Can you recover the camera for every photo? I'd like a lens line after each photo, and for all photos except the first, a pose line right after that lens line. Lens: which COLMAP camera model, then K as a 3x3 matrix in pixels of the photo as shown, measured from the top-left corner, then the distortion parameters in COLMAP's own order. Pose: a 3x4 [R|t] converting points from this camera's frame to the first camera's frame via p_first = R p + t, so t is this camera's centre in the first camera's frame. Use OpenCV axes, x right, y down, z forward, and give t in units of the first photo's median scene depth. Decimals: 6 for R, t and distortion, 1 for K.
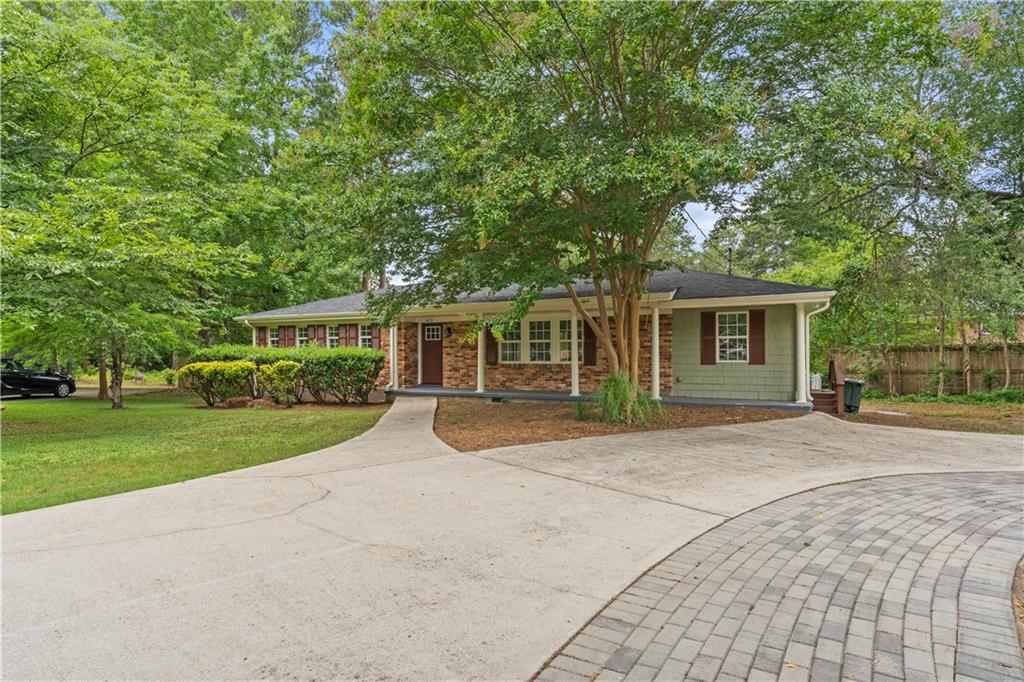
lens RADIAL K [[553.6, 0, 512.8], [0, 553.6, 348.4], [0, 0, 1]] dist [-0.005650, 0.000904]
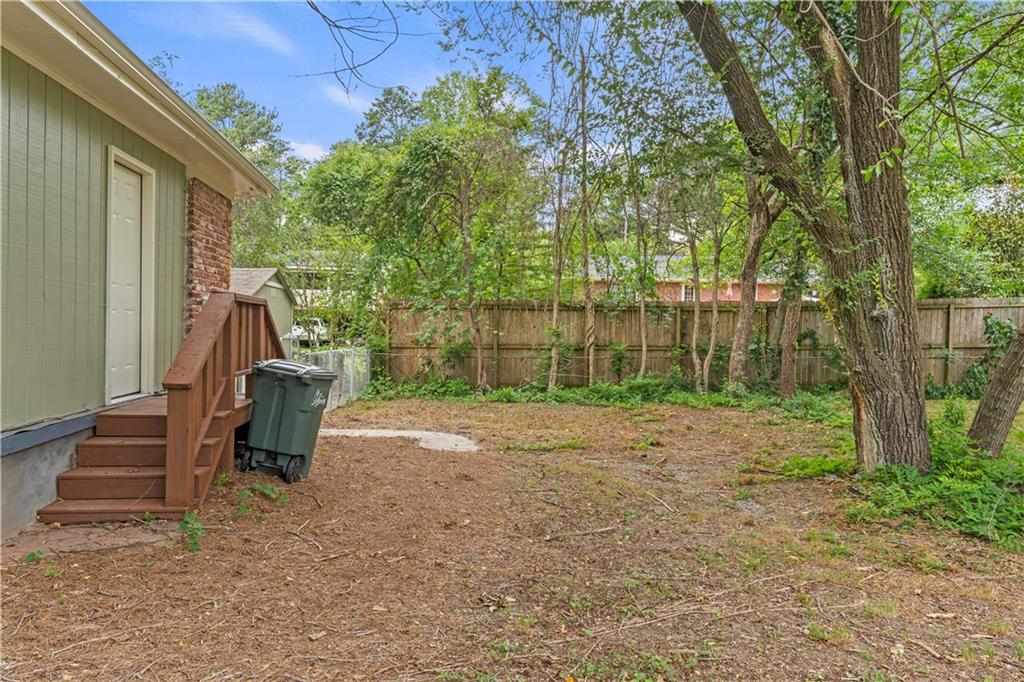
lens RADIAL K [[679.4, 0, 514.7], [0, 679.4, 342.5], [0, 0, 1]] dist [0.003282, 0.000213]
pose [[0.837416, 0.016081, 0.546330, 0.486551], [-0.034650, 0.999118, 0.023704, 0.030396], [-0.545467, -0.038780, 0.837235, 0.590964]]
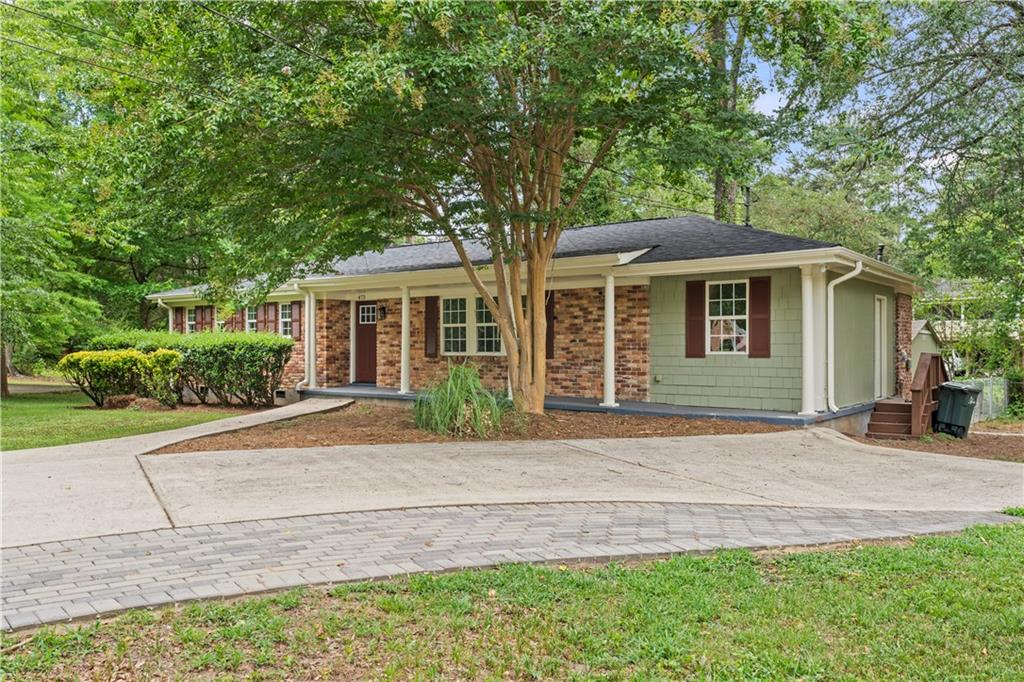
lens RADIAL K [[793.1, 0, 515.7], [0, 793.1, 349.1], [0, 0, 1]] dist [0.015669, -0.003161]
pose [[0.980720, 0.005948, -0.195327, 0.276048], [-0.004188, 0.999947, 0.009422, 0.008686], [0.195373, -0.008422, 0.980693, -0.009370]]
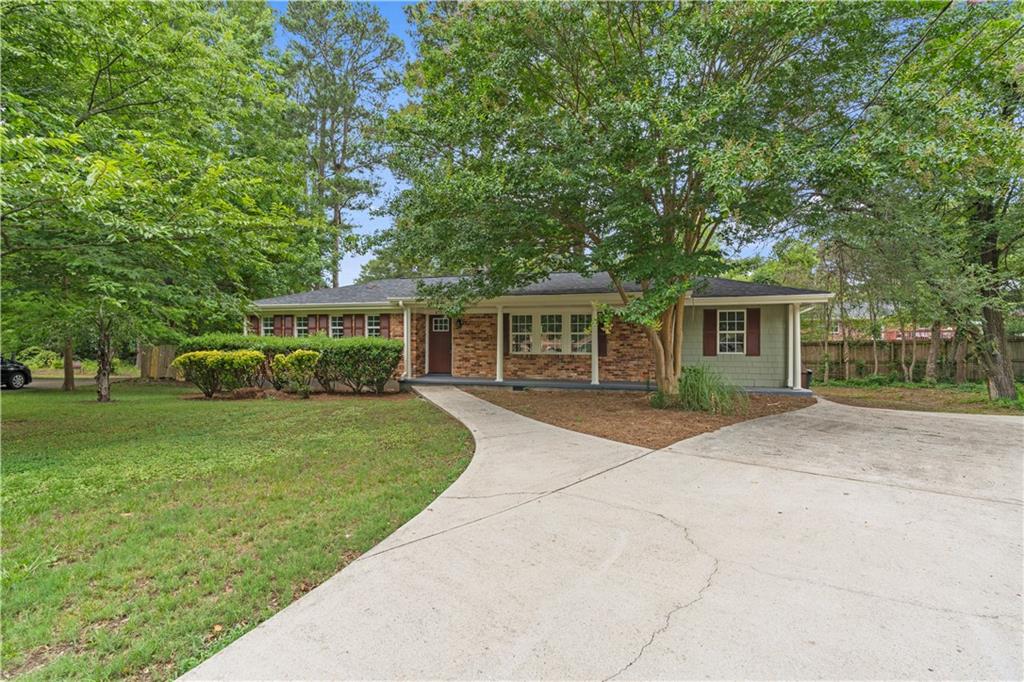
lens RADIAL K [[468.9, 0, 505.5], [0, 468.9, 339.4], [0, 0, 1]] dist [-0.007402, 0.000889]
pose [[0.981878, 0.010807, 0.189205, -0.203805], [-0.010137, 0.999938, -0.004511, 0.003425], [-0.189242, 0.002511, 0.981927, 0.113888]]
